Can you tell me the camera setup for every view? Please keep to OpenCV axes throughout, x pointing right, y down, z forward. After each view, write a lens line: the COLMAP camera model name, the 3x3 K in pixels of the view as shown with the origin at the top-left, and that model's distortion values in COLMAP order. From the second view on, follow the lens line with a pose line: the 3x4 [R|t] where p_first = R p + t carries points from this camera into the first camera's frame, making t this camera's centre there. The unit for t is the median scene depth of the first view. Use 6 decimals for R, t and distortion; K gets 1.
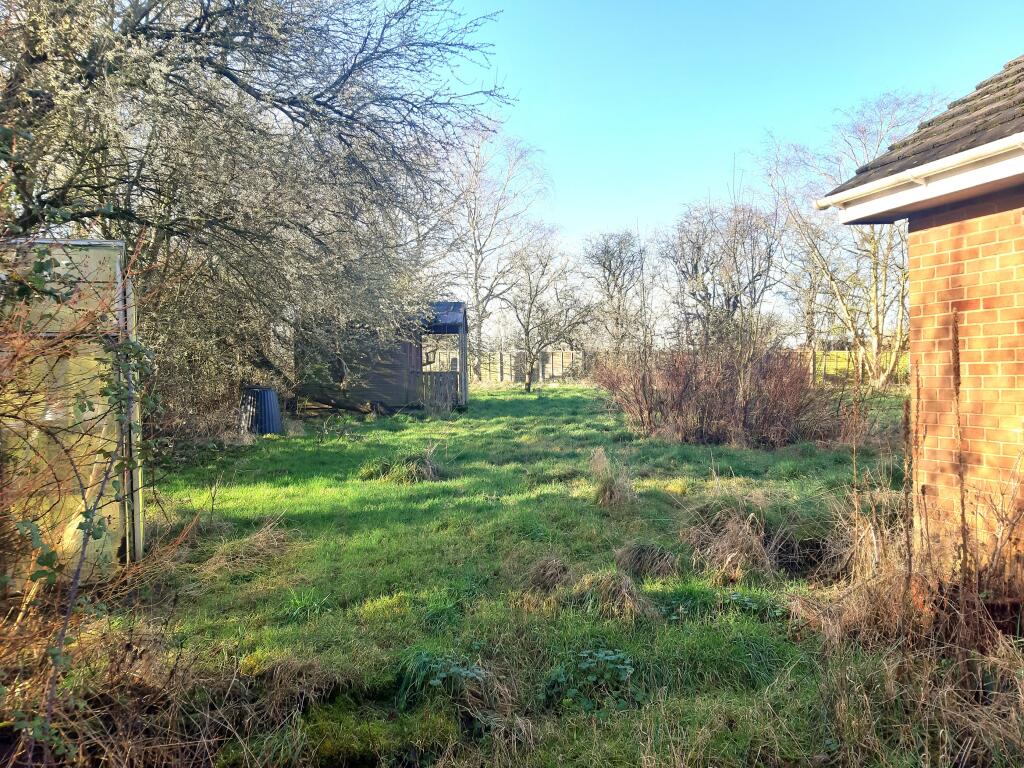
lens RADIAL K [[781.3, 0, 522.8], [0, 781.3, 382.6], [0, 0, 1]] dist [0.046246, -0.085396]
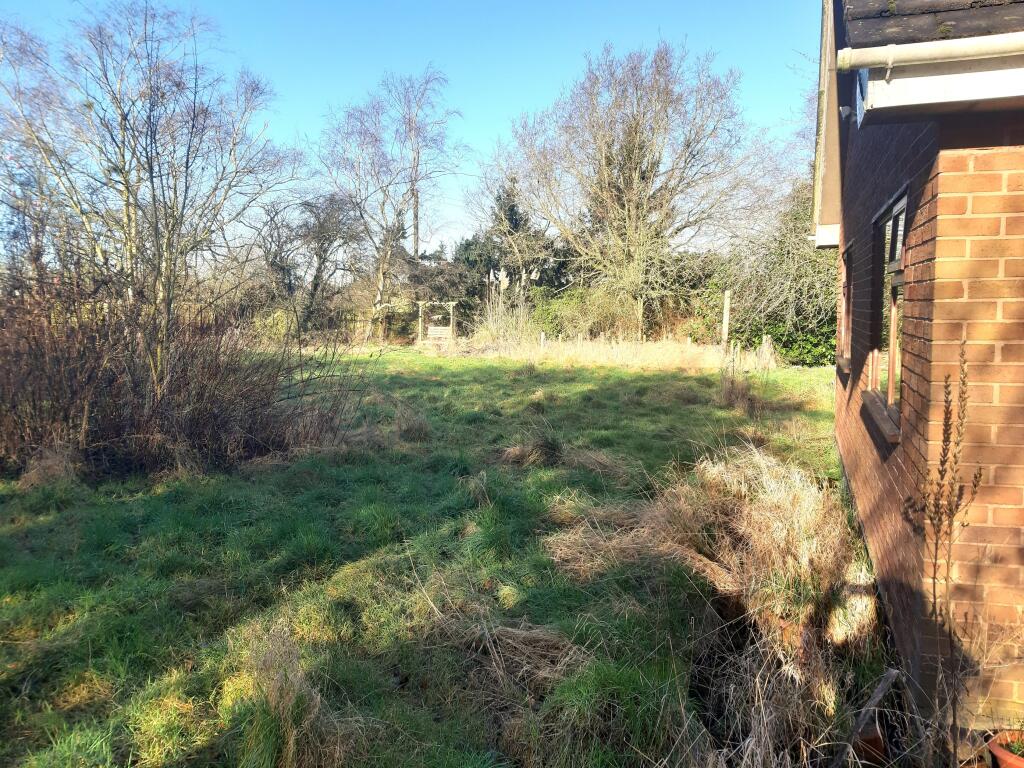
lens RADIAL K [[781.3, 0, 522.8], [0, 781.3, 382.6], [0, 0, 1]] dist [0.046246, -0.085396]
pose [[0.574802, -0.078253, 0.814542, -0.131476], [0.019215, 0.996433, 0.082167, -0.067261], [-0.818067, -0.031579, 0.574256, 0.805362]]
